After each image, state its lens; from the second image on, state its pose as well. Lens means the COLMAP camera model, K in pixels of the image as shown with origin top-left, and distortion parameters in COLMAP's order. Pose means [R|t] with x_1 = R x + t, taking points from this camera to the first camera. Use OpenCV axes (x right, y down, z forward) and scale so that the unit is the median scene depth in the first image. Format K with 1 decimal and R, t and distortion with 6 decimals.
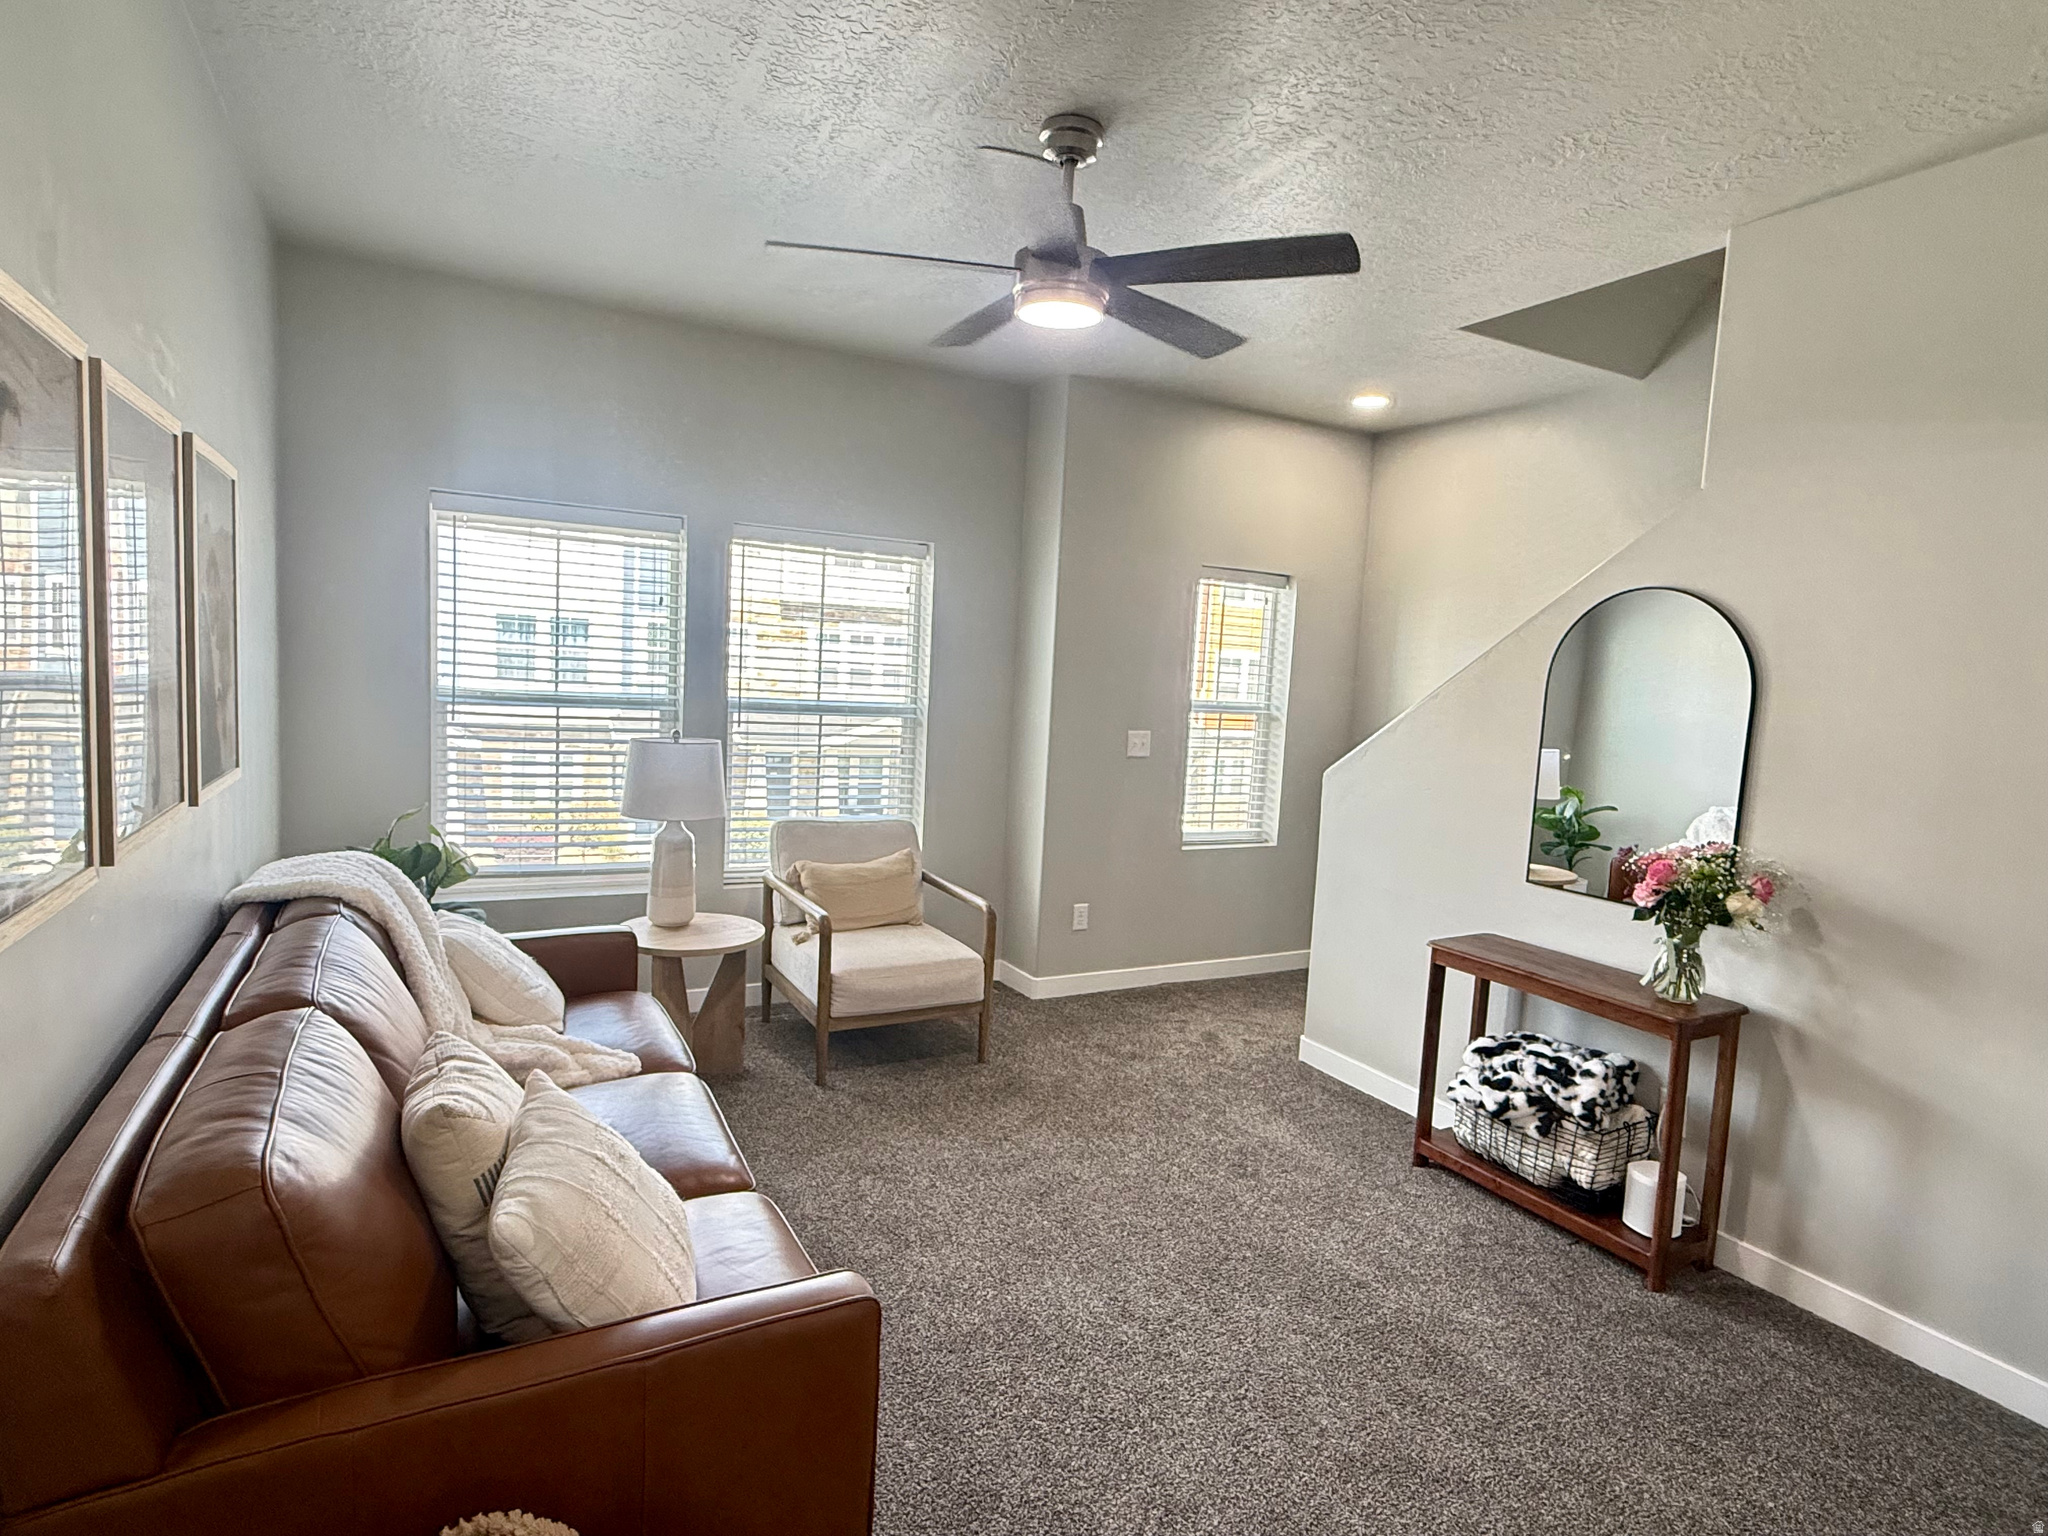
lens RADIAL K [[1088.3, 0, 1006.8], [0, 1088.3, 768.0], [0, 0, 1]] dist [0.001056, 0.000213]
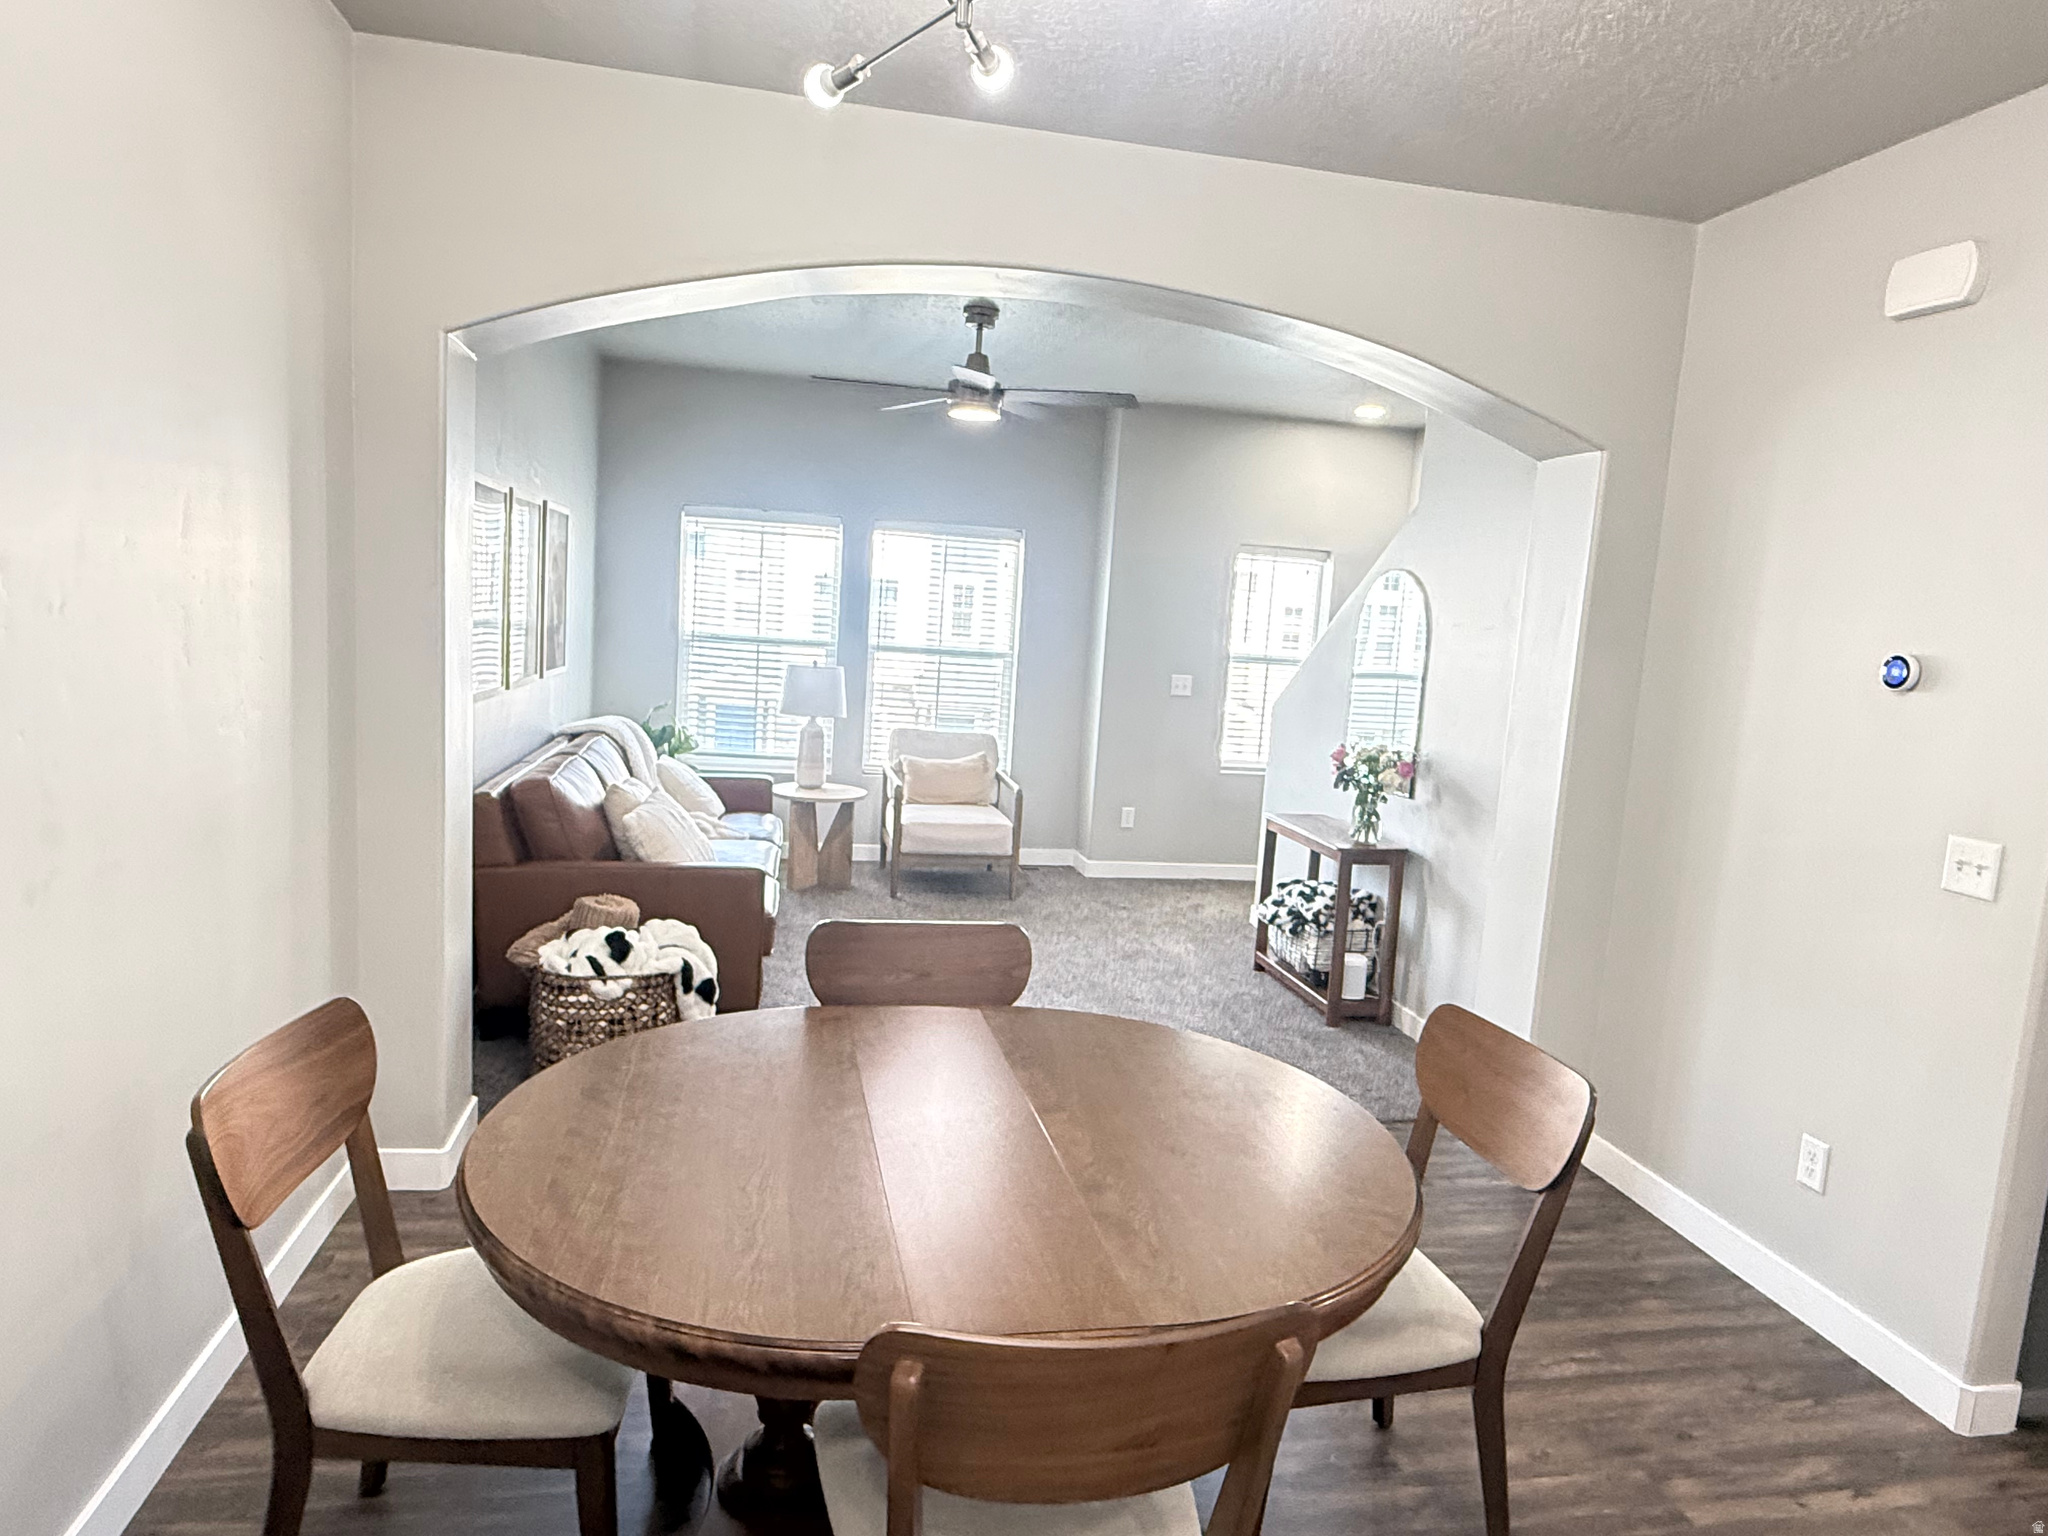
lens RADIAL K [[1265.7, 0, 1021.4], [0, 1265.7, 759.1], [0, 0, 1]] dist [0.013847, -0.008070]
pose [[0.955084, 0.044775, -0.292932, 0.547931], [-0.042987, 0.998997, 0.012540, 0.076739], [0.293199, 0.000616, 0.956051, -0.678114]]
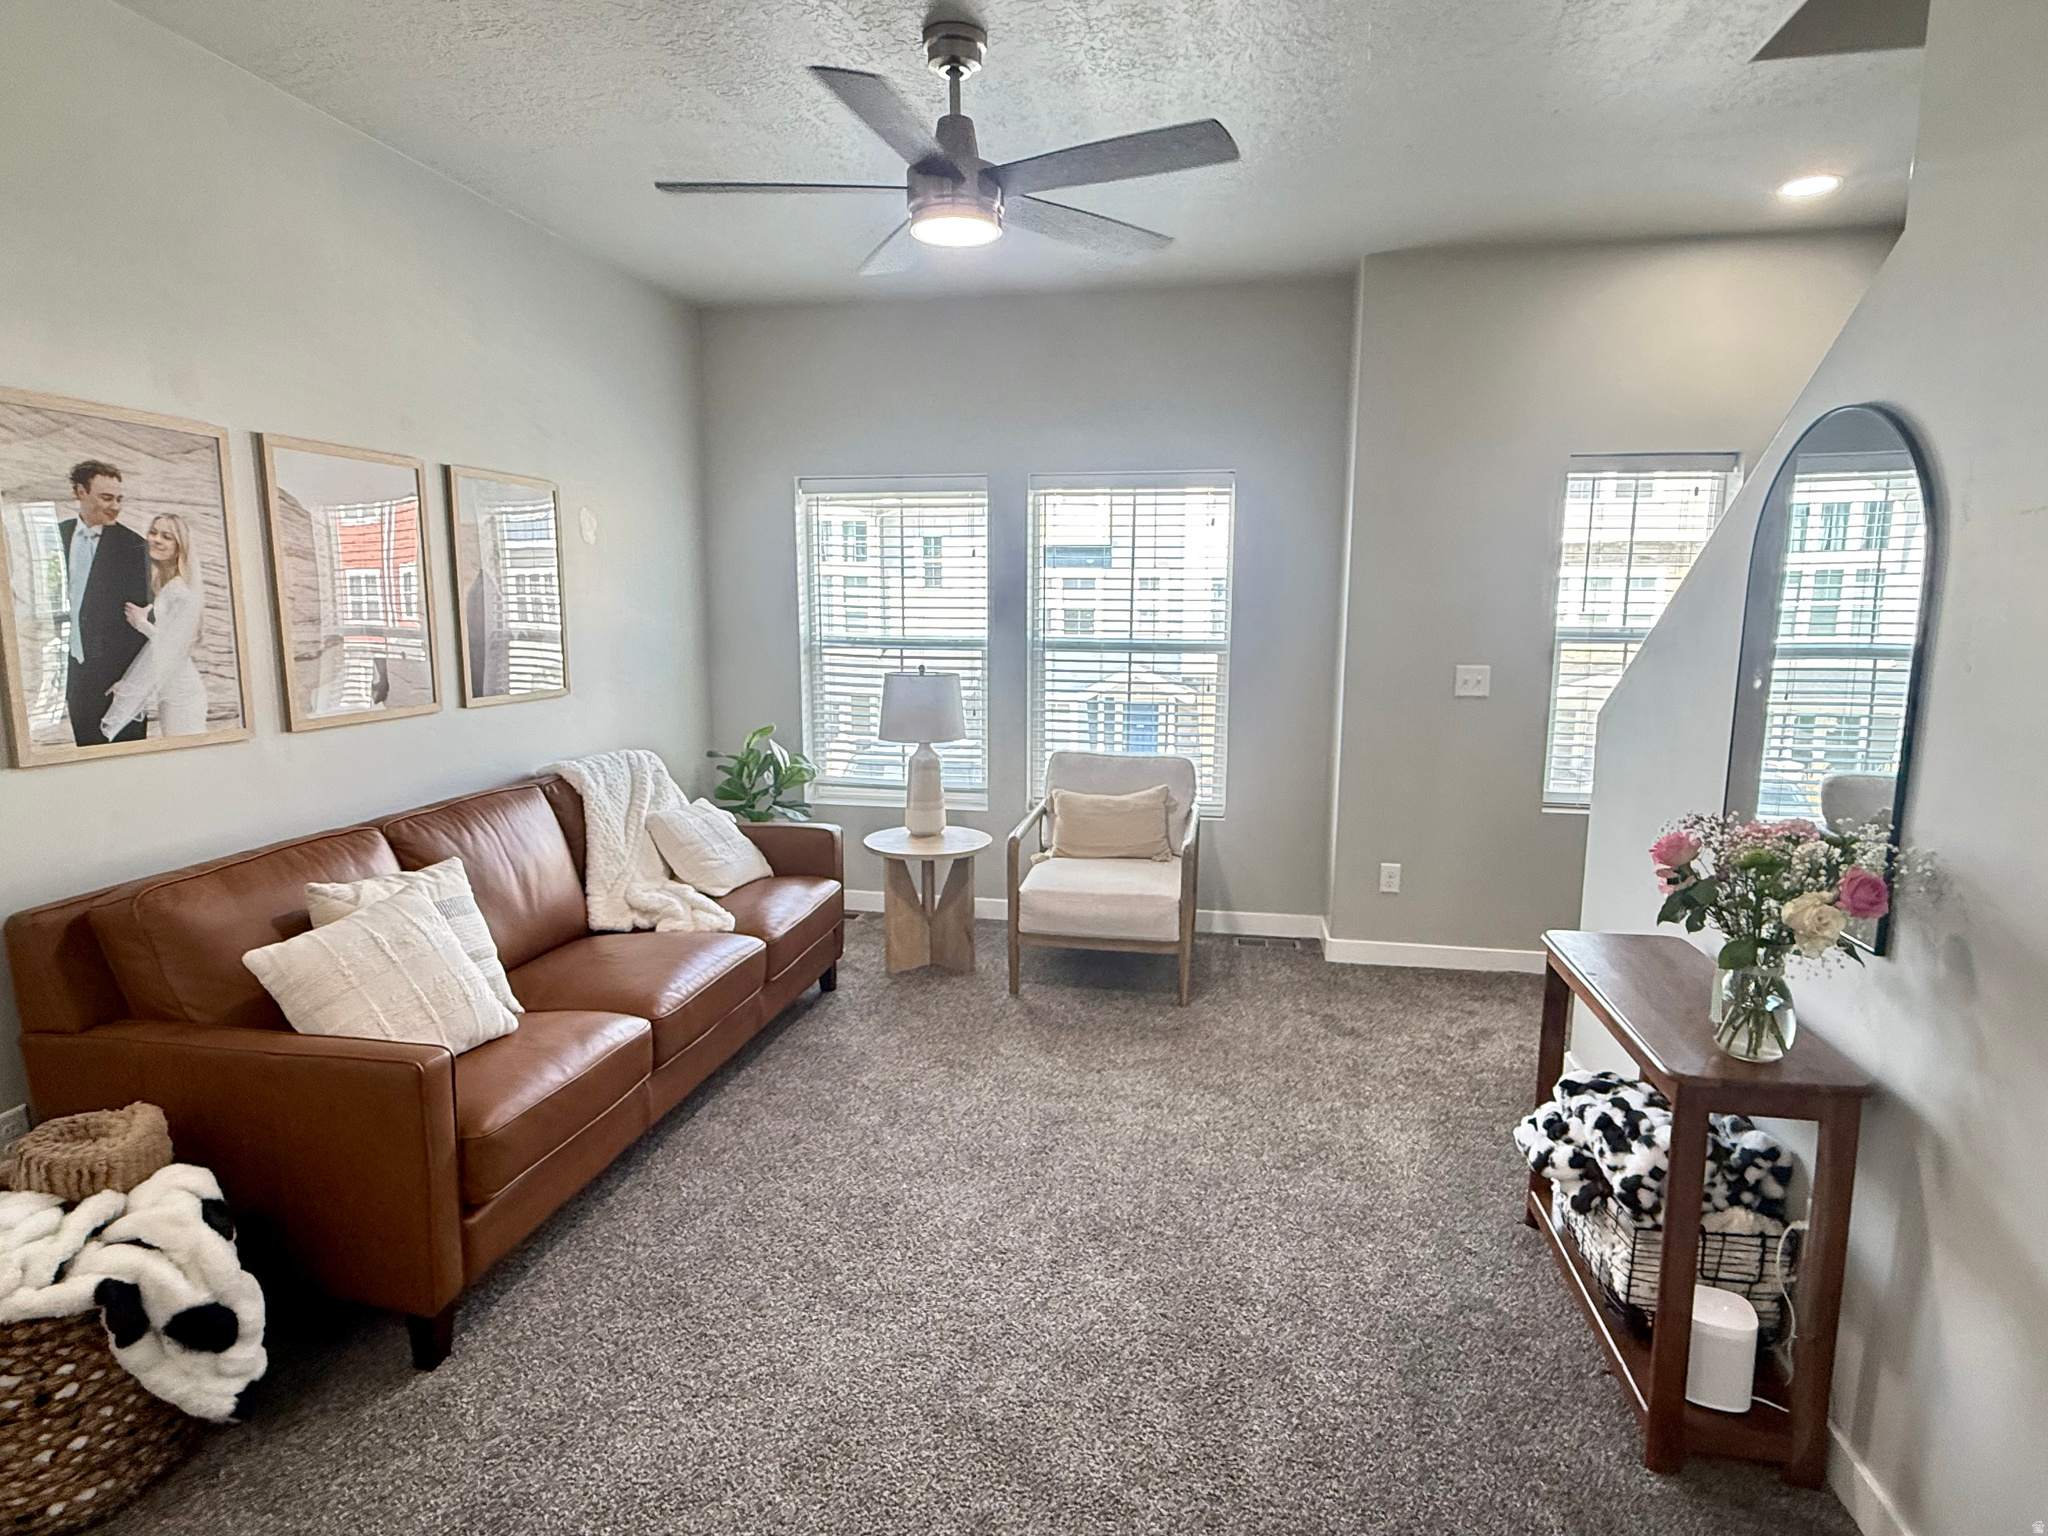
lens RADIAL K [[1088.3, 0, 1032.3], [0, 1088.3, 769.7], [0, 0, 1]] dist [0.001056, 0.000213]
pose [[0.776553, 0.047551, -0.628255, 0.557922], [-0.022407, 0.998601, 0.047886, 0.019559], [0.629654, -0.023109, 0.776532, 0.194685]]
